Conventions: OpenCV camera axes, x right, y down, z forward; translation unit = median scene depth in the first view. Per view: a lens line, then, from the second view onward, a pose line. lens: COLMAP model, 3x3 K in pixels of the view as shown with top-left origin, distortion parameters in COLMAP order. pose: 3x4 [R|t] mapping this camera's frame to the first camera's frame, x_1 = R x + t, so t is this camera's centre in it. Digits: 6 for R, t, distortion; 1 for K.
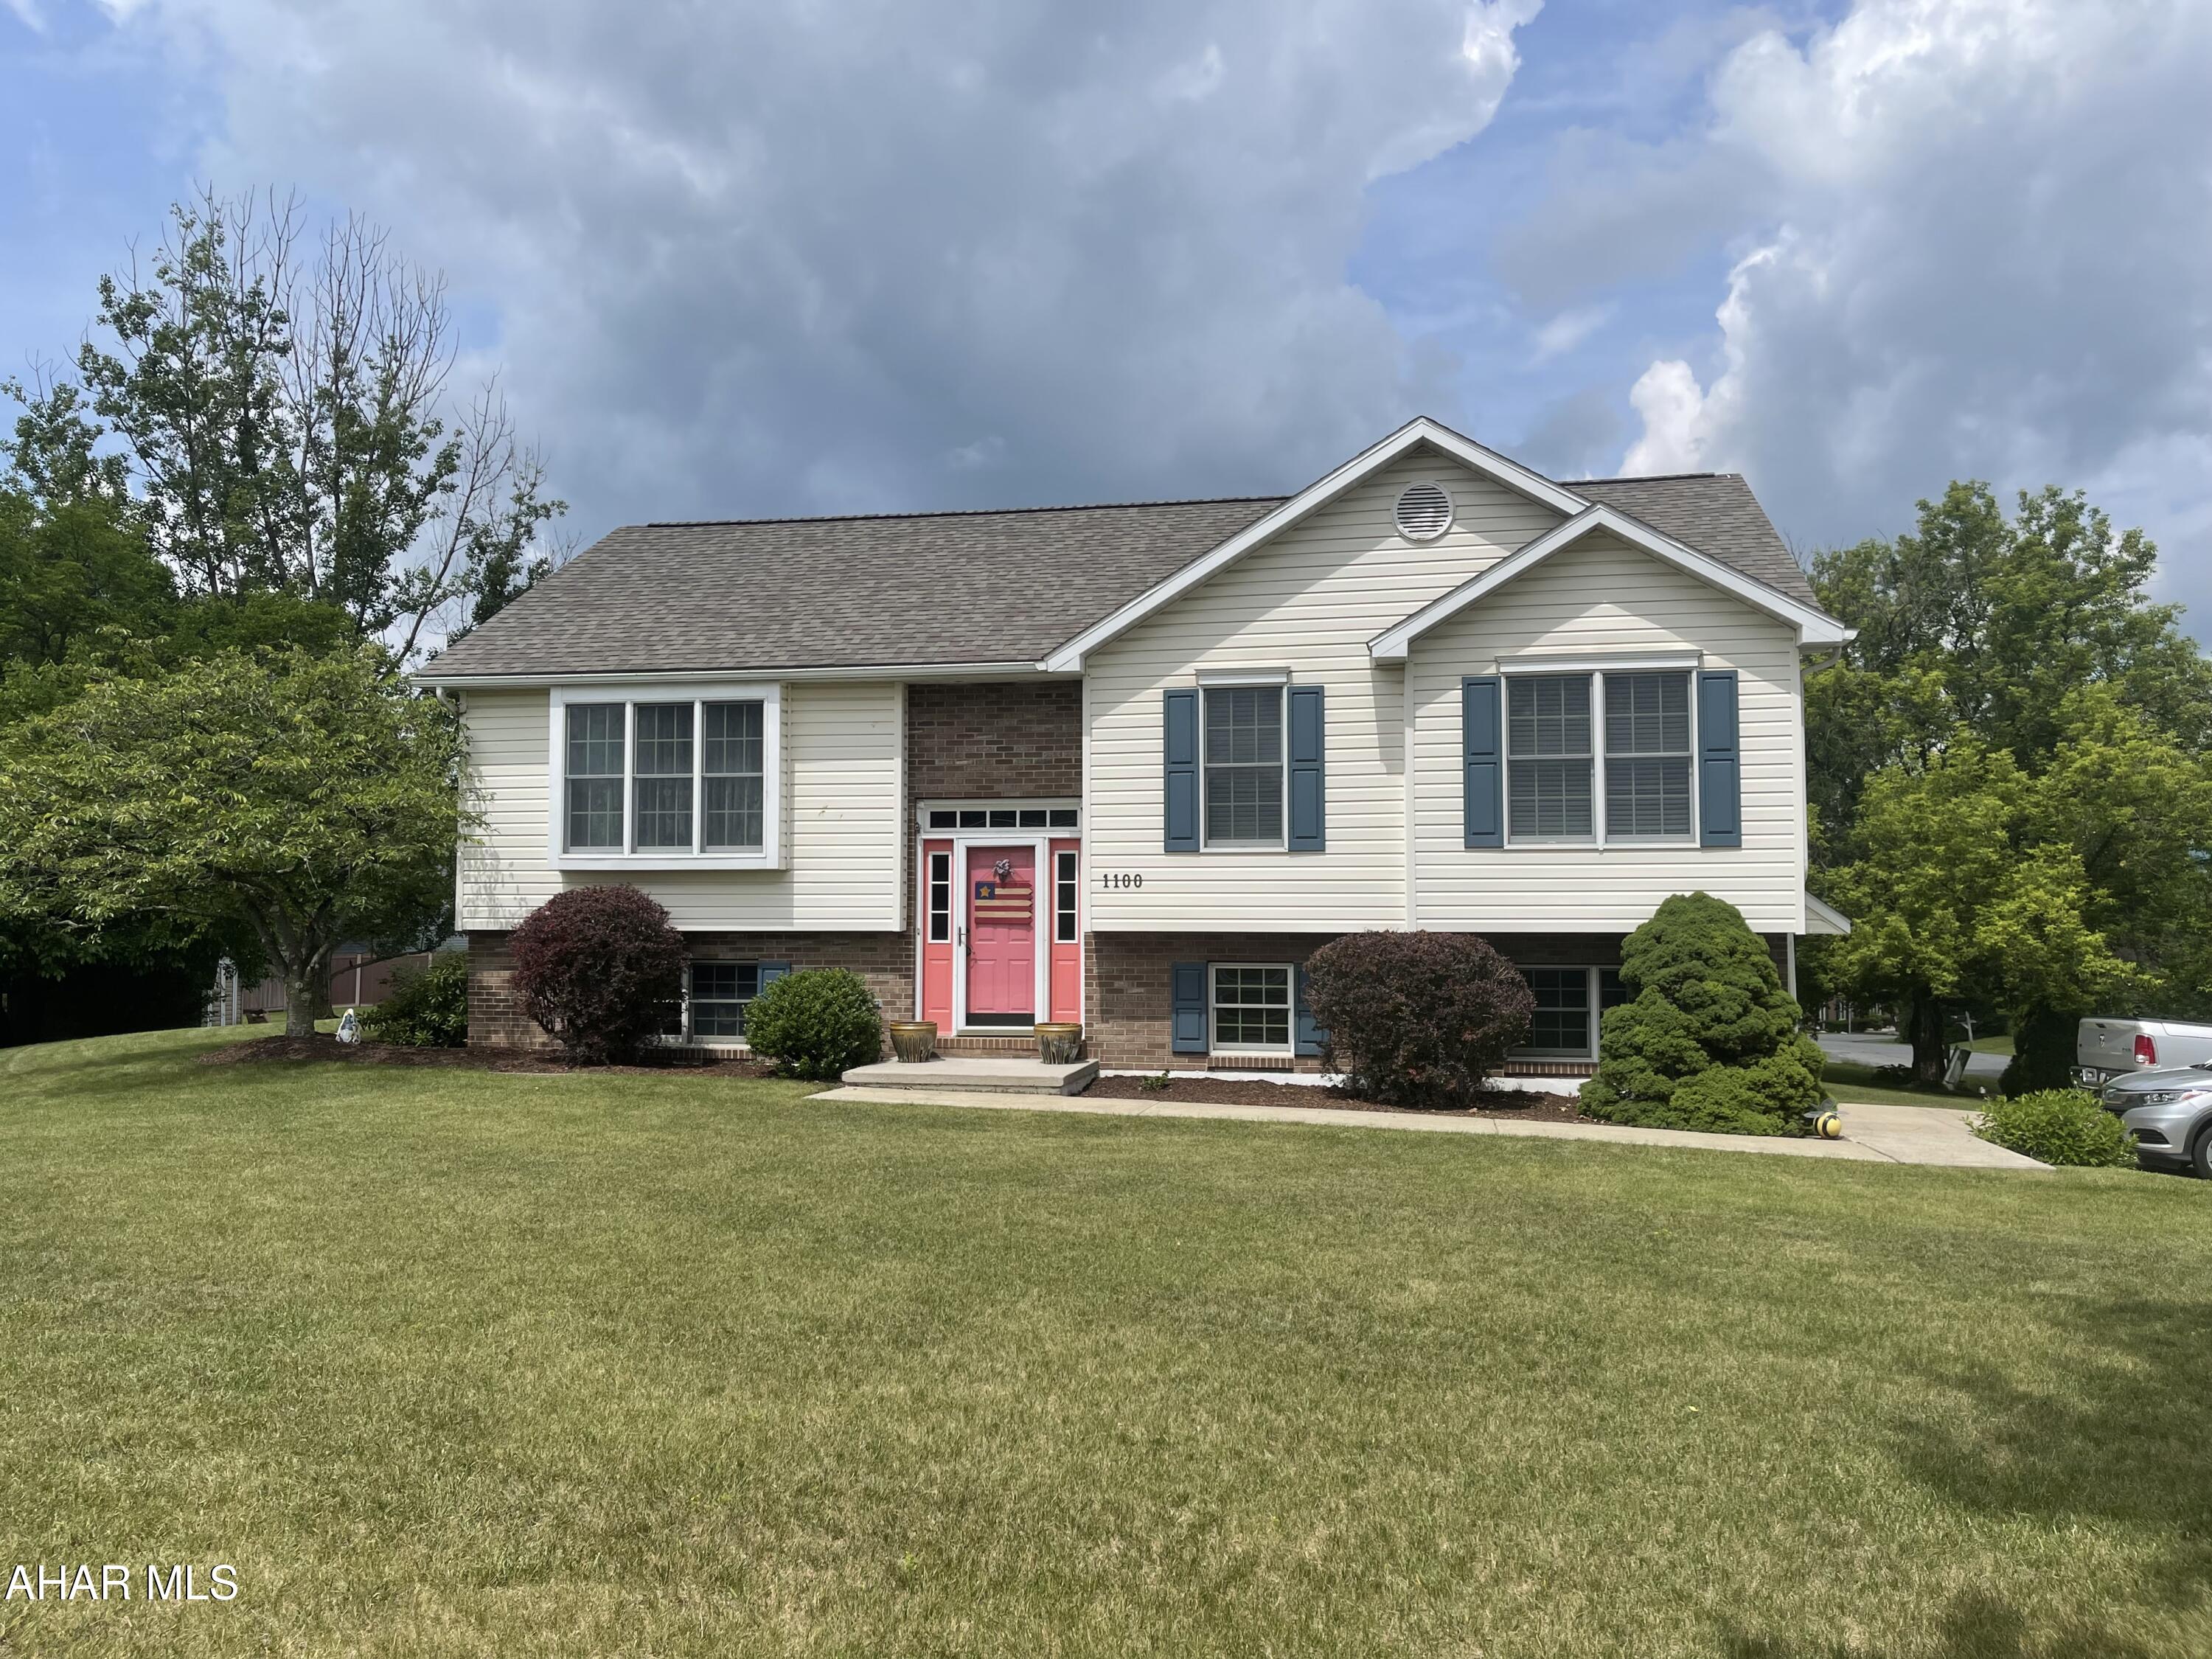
lens RADIAL K [[1726.2, 0, 1106.0], [0, 1726.2, 829.5], [0, 0, 1]] dist [0.042107, -0.007129]
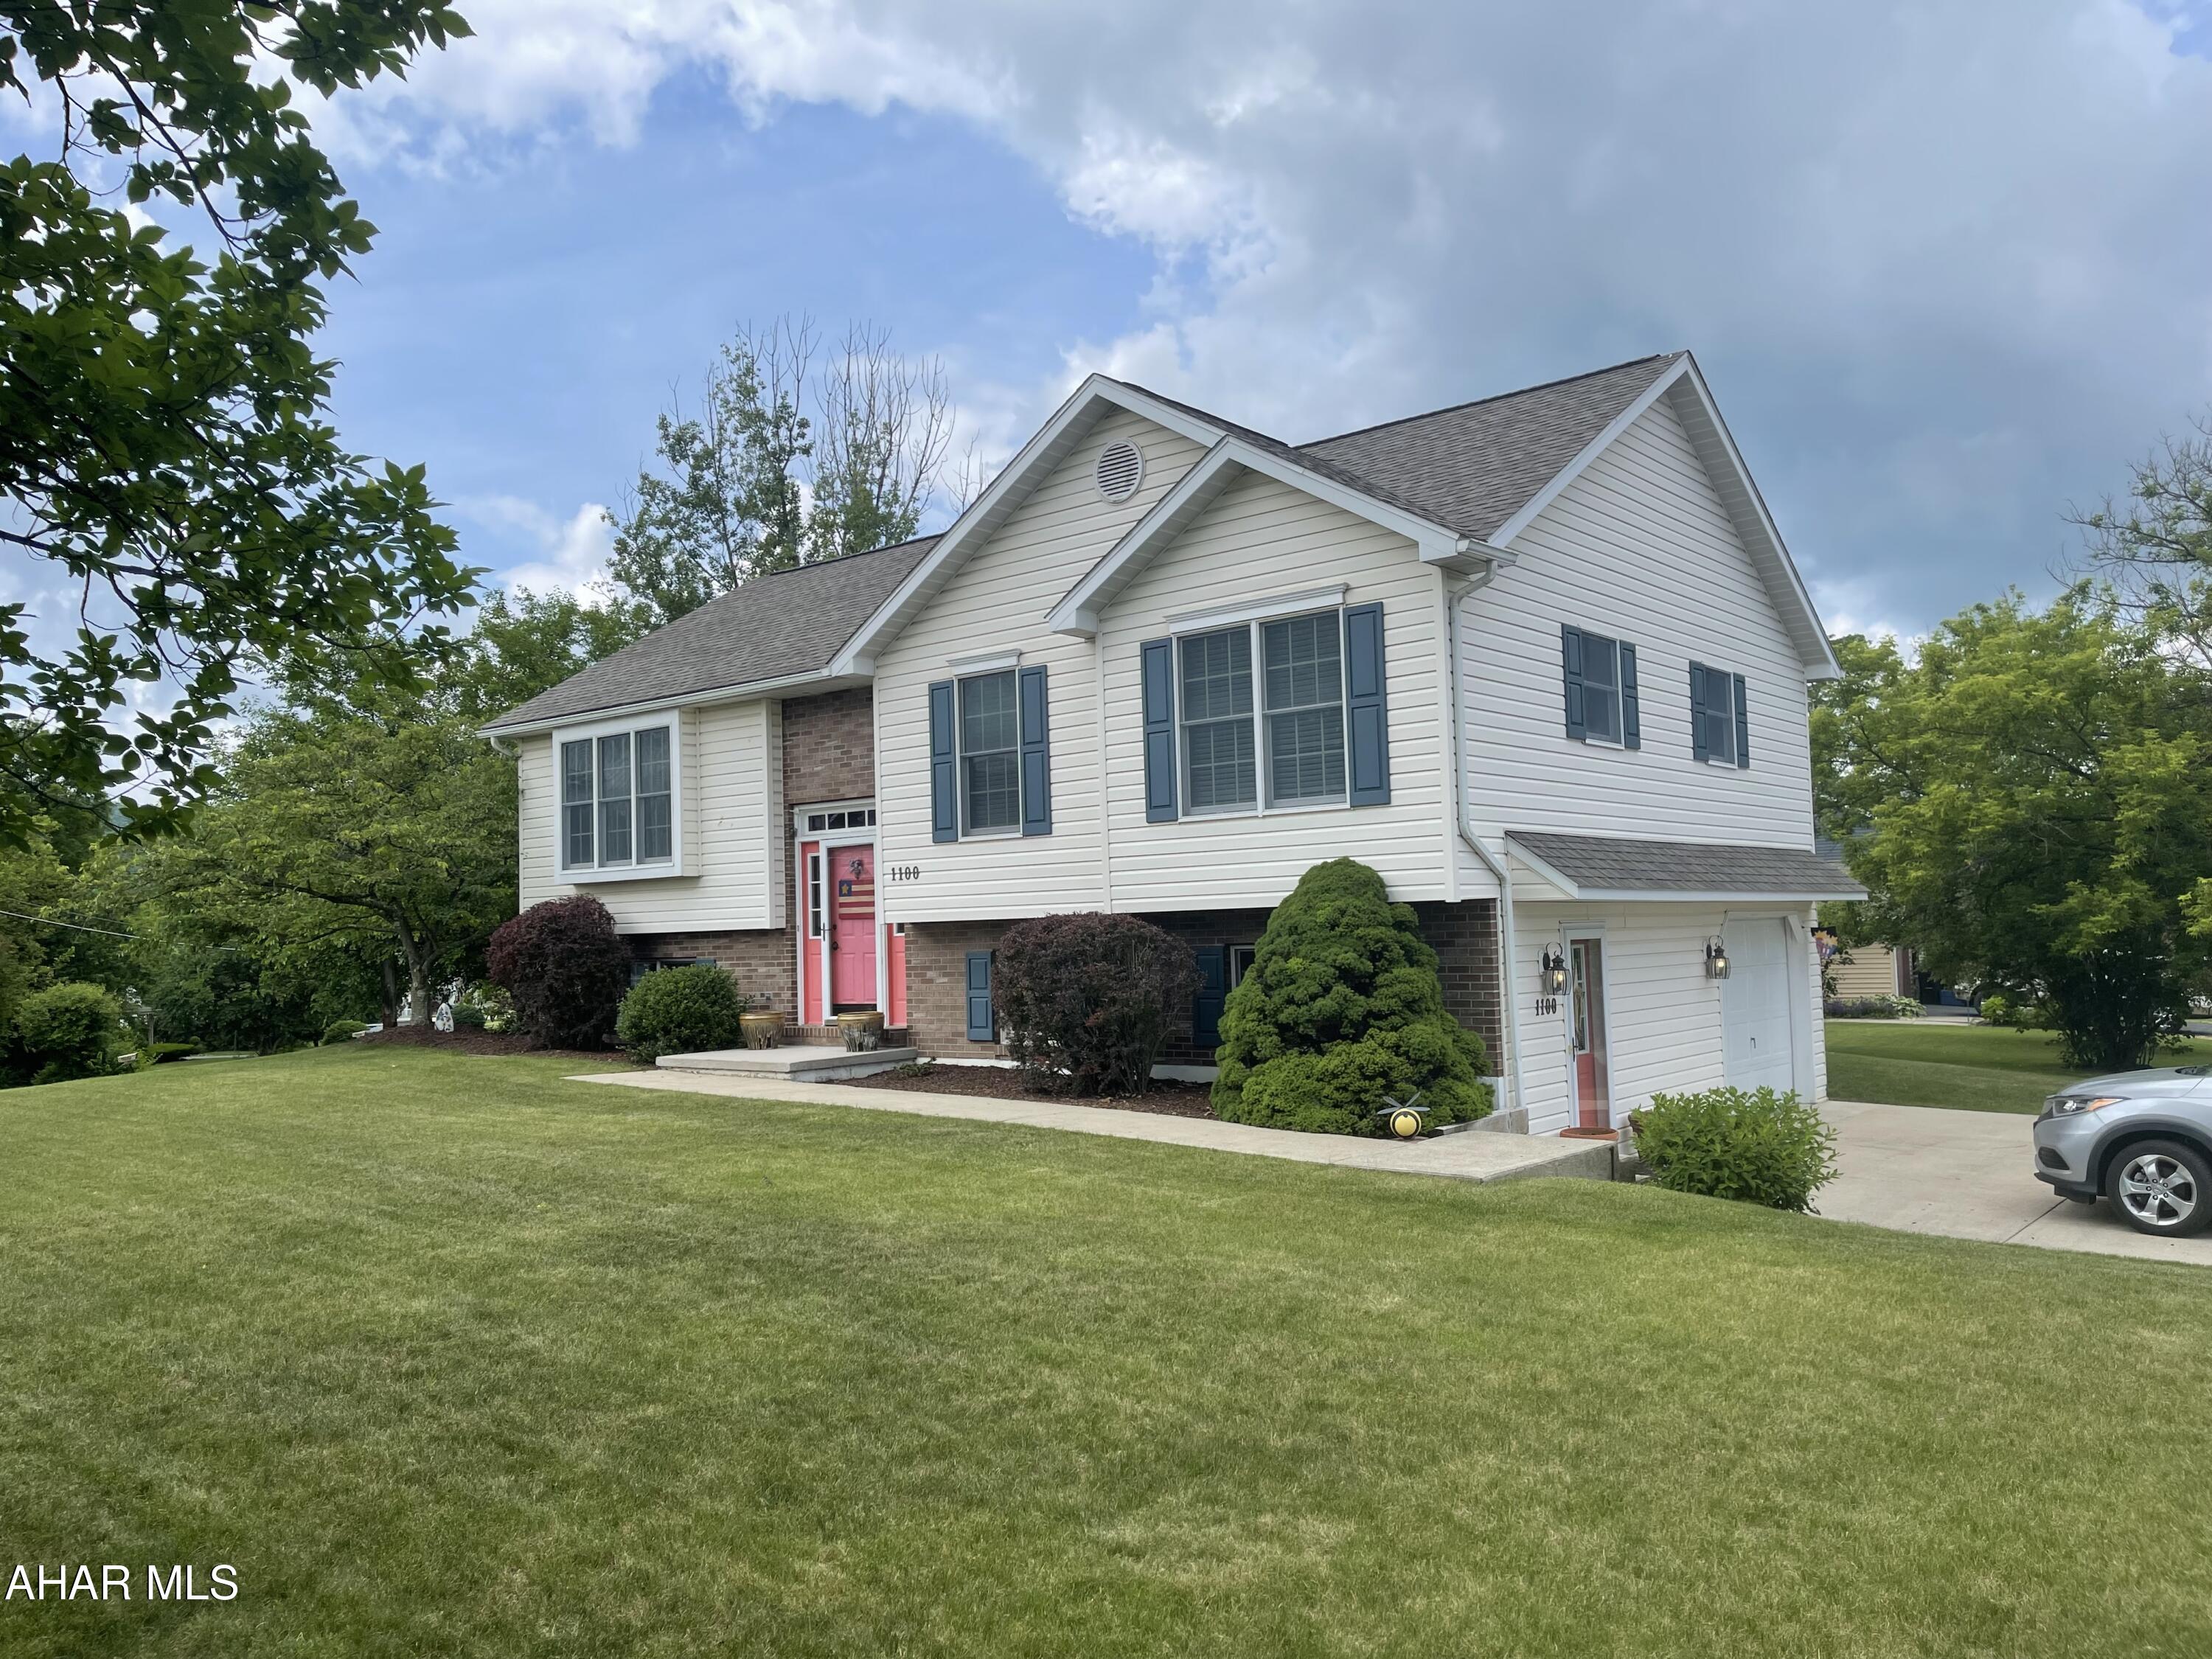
lens RADIAL K [[1726.2, 0, 1106.0], [0, 1726.2, 829.5], [0, 0, 1]] dist [0.042107, -0.007129]
pose [[0.878957, -0.056085, -0.473591, 0.600713], [0.055557, 0.998341, -0.015119, 0.025837], [0.473653, -0.013022, 0.880615, 0.152899]]
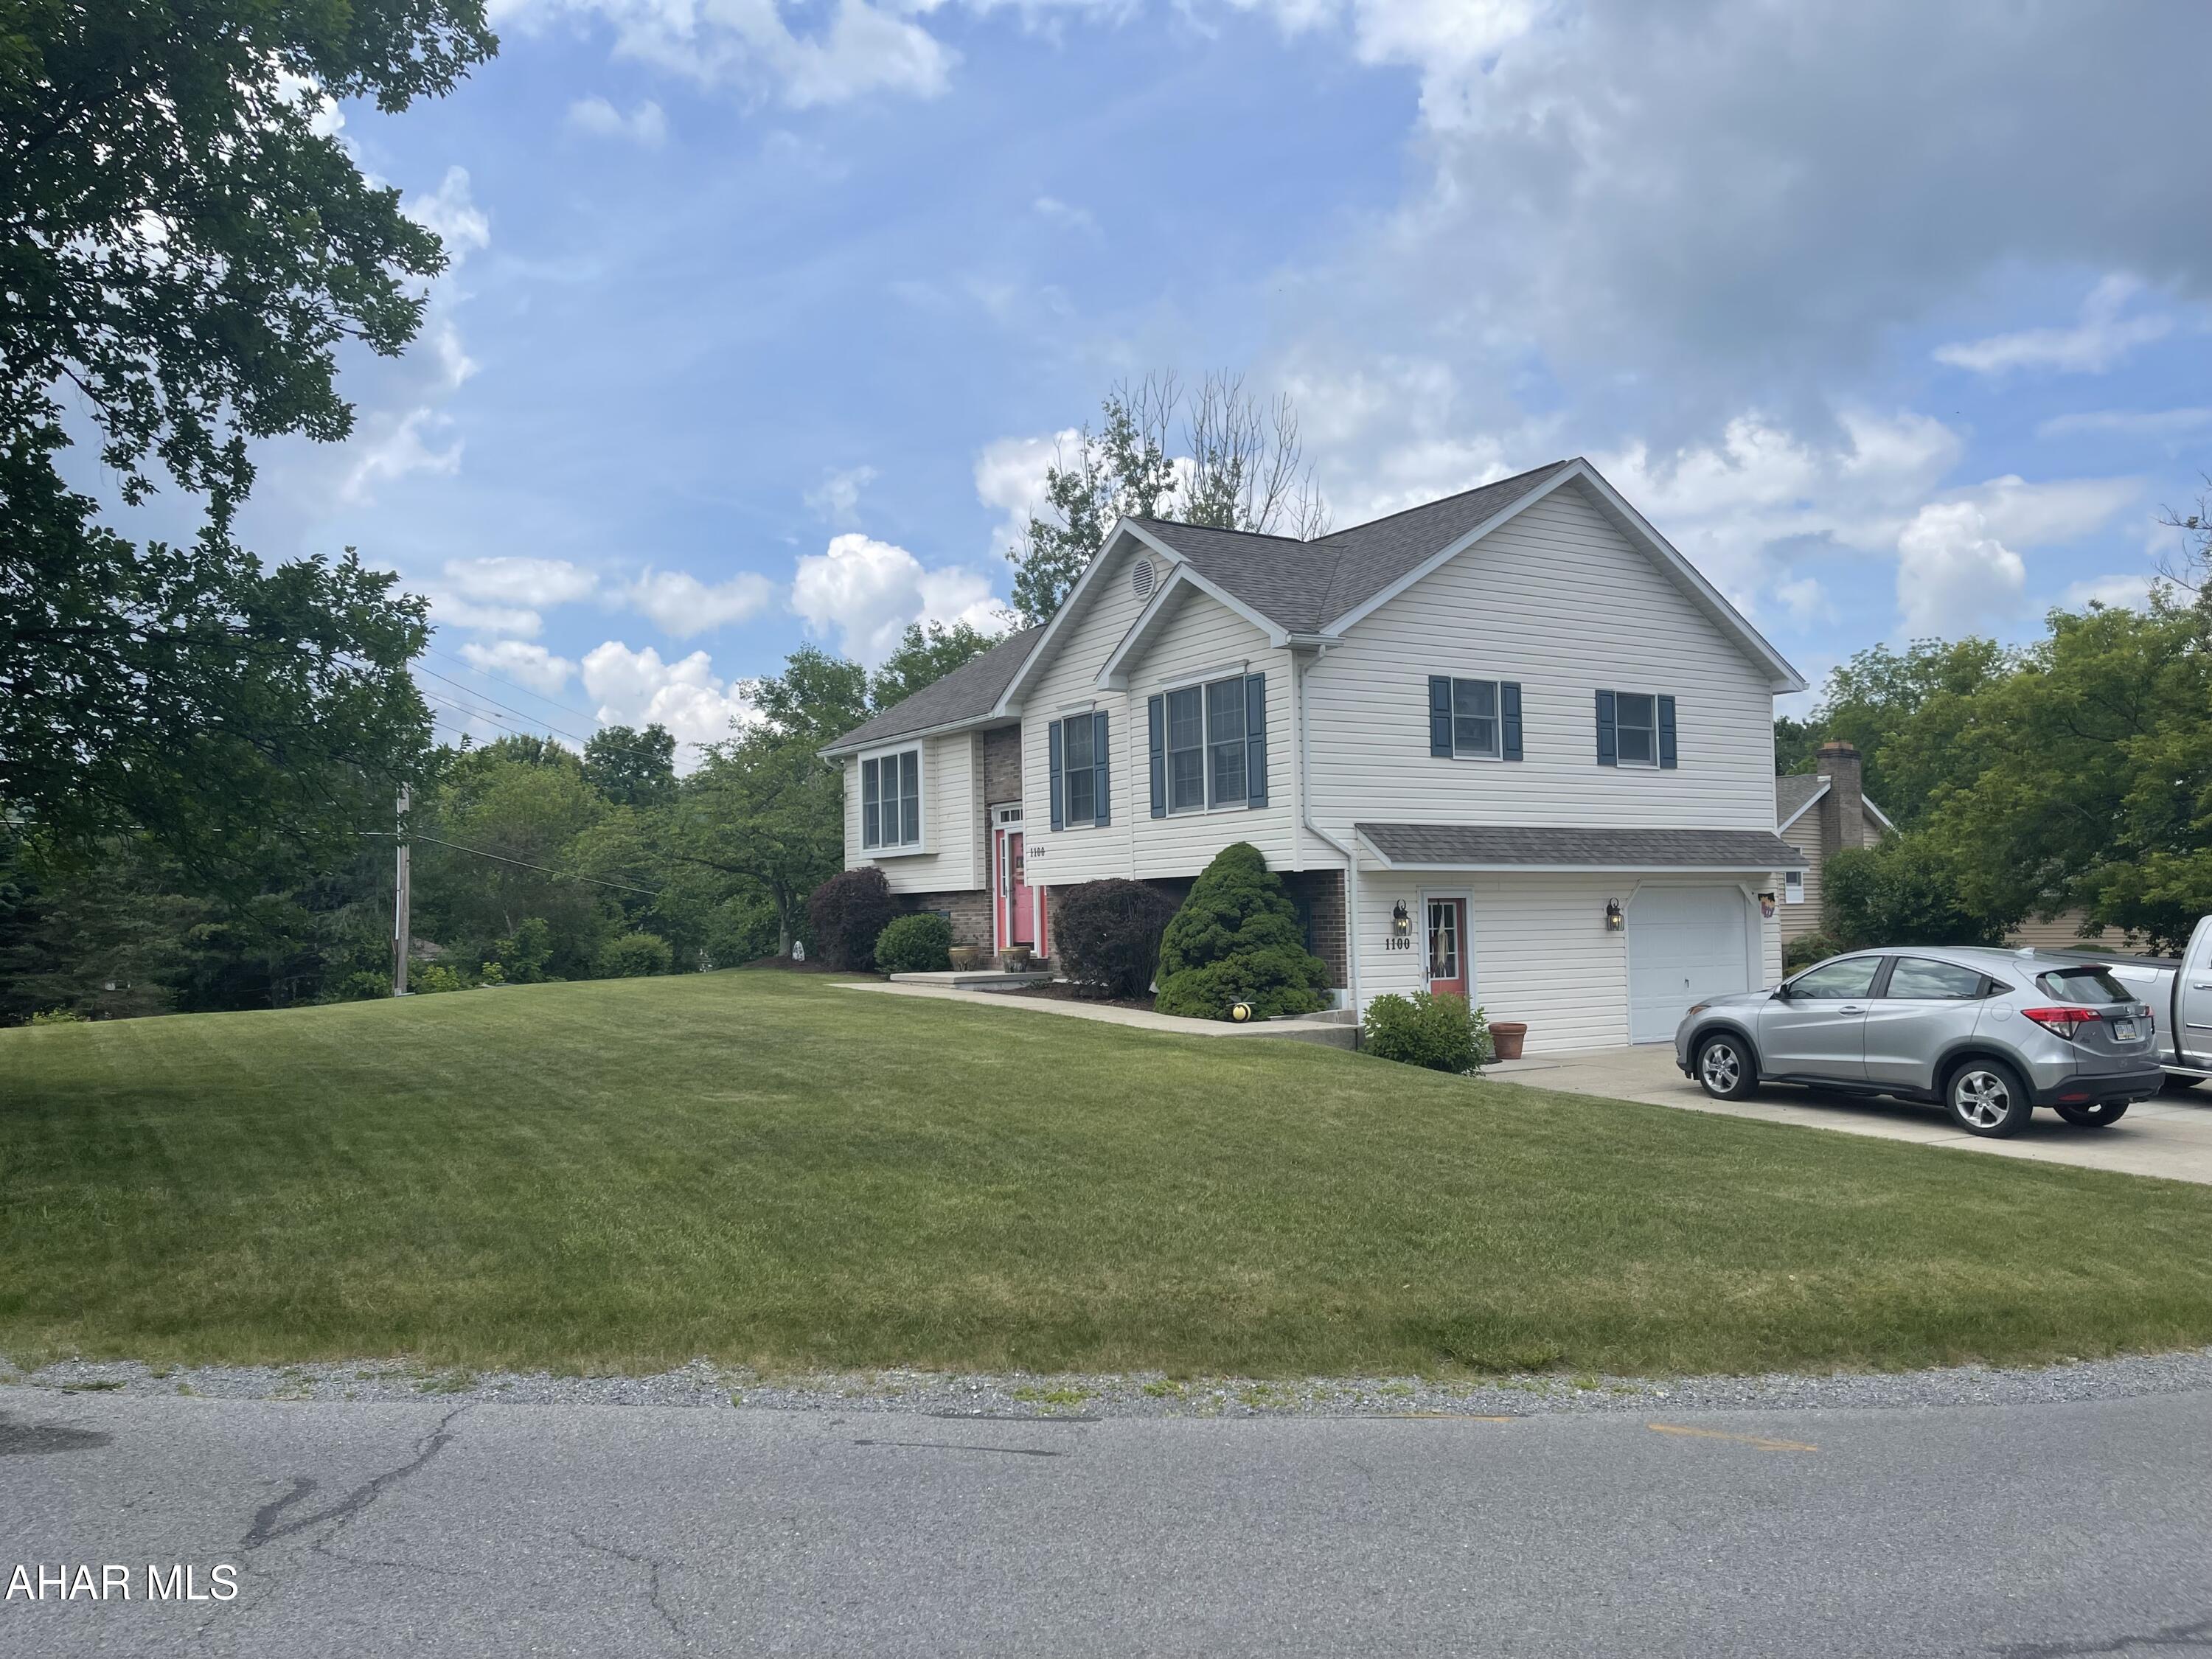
lens RADIAL K [[1726.2, 0, 1106.0], [0, 1726.2, 829.5], [0, 0, 1]] dist [0.042107, -0.007129]
pose [[0.695216, -0.053949, -0.716774, 1.126524], [0.061430, 0.997991, -0.015534, 0.037180], [0.716171, -0.033232, 0.697133, -0.004312]]
